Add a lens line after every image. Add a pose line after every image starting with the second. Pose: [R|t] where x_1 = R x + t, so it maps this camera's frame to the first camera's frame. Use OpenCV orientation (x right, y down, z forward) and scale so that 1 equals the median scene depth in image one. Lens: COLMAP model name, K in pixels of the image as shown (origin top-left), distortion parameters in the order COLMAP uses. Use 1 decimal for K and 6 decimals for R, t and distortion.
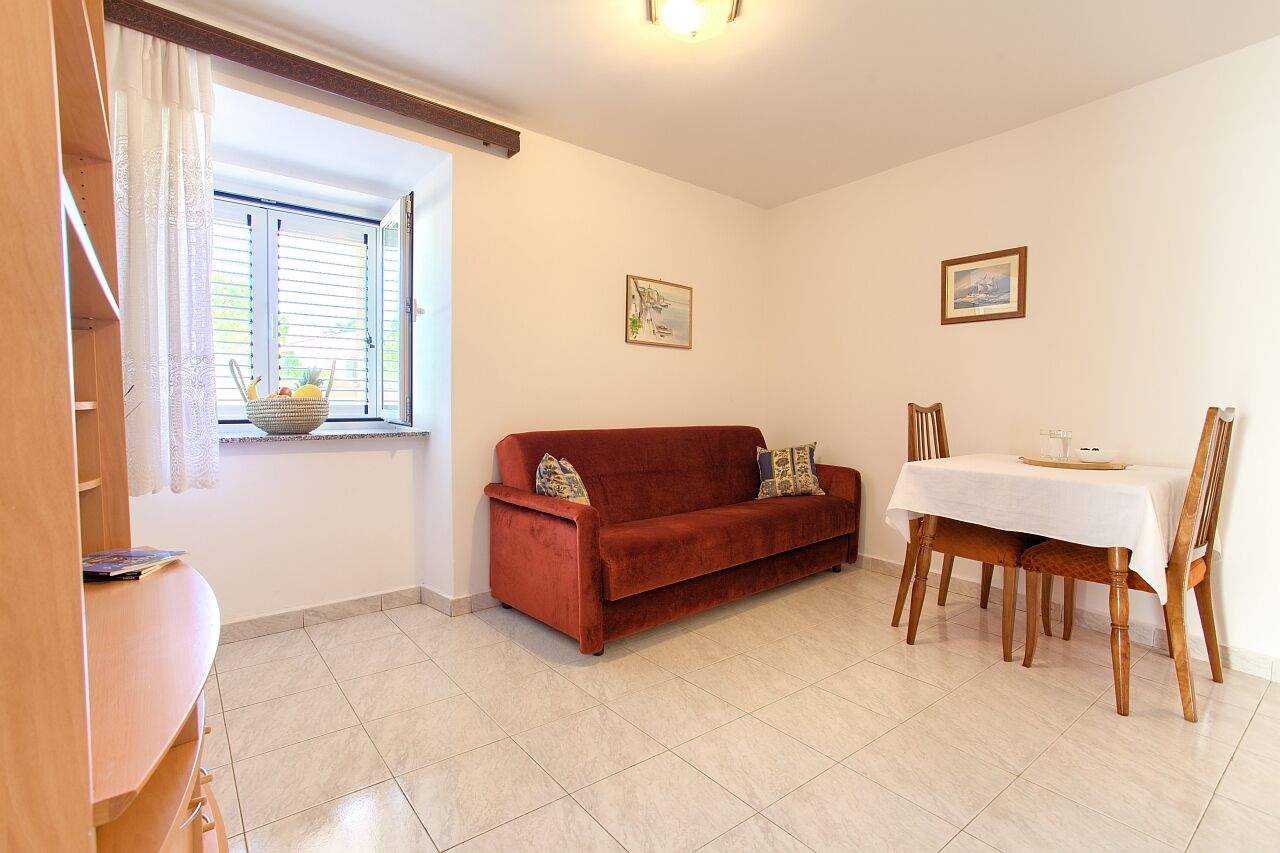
lens RADIAL K [[632.3, 0, 636.1], [0, 632.3, 423.2], [0, 0, 1]] dist [-0.056314, 0.033074]
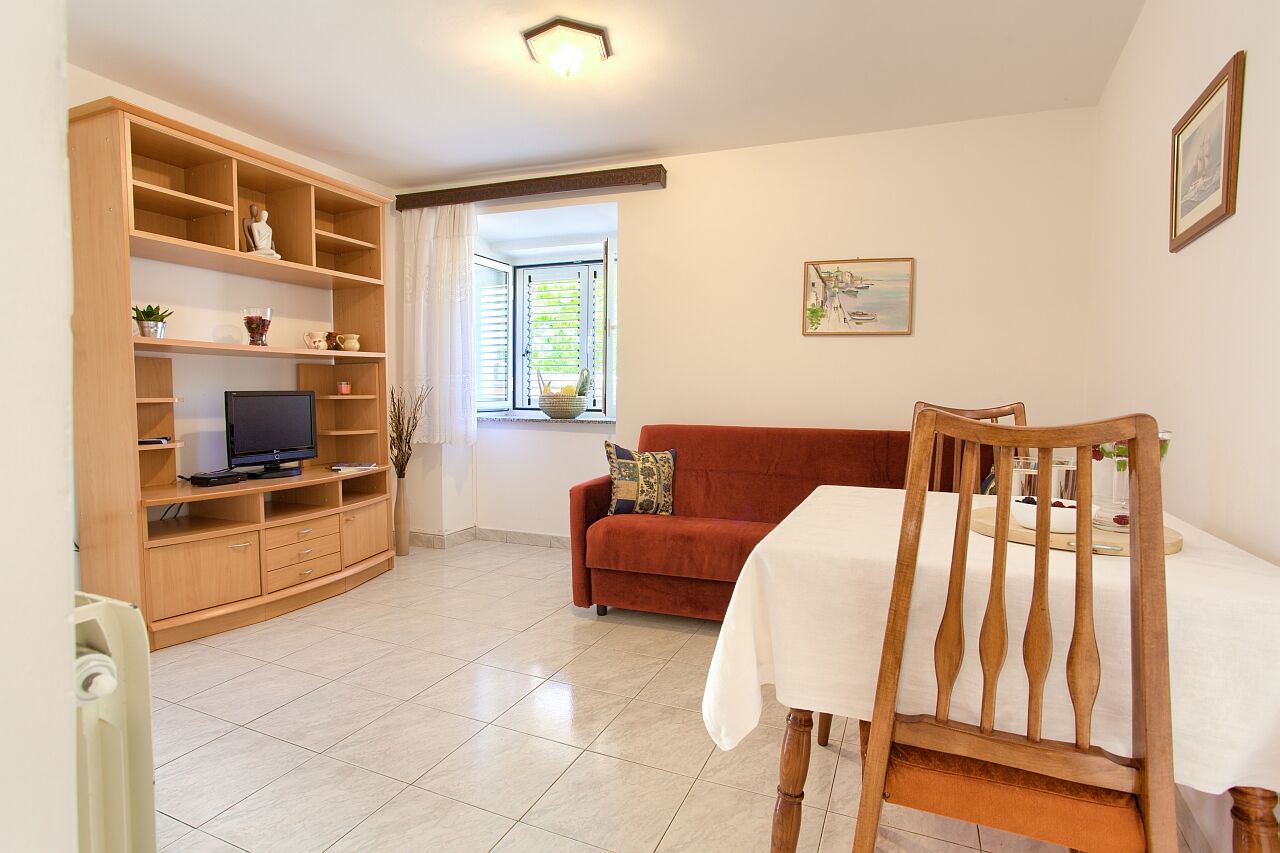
lens RADIAL K [[632.3, 0, 636.1], [0, 632.3, 423.2], [0, 0, 1]] dist [-0.056314, 0.033074]
pose [[0.474184, 0.039880, -0.879522, 0.684034], [-0.039688, 0.998926, 0.023896, -0.011160], [0.879531, 0.023575, 0.475258, 0.346683]]
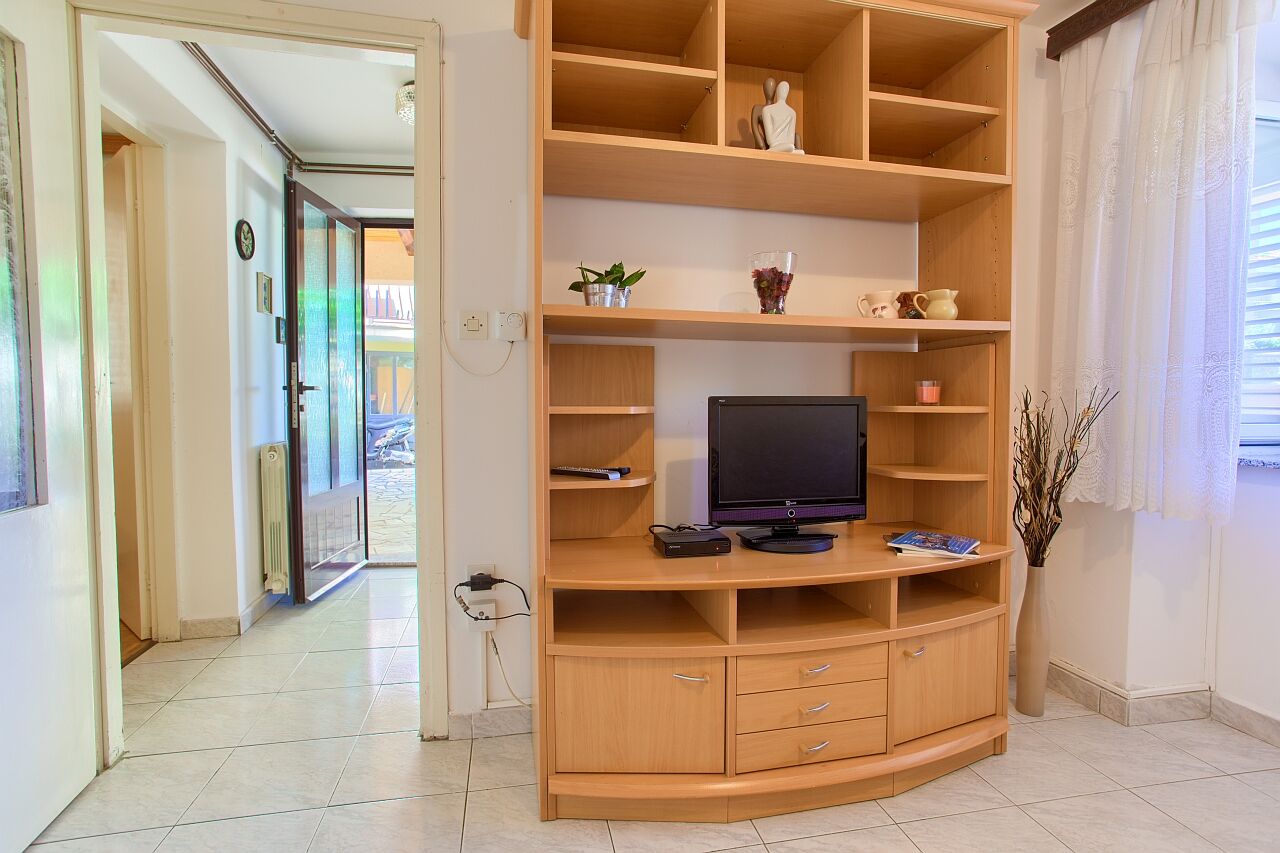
lens RADIAL K [[632.3, 0, 636.1], [0, 632.3, 423.2], [0, 0, 1]] dist [-0.056314, 0.033074]
pose [[-0.443847, 0.028372, -0.895654, 0.194985], [-0.048423, 0.997279, 0.055587, -0.015831], [0.894794, 0.068042, -0.441265, 0.422865]]
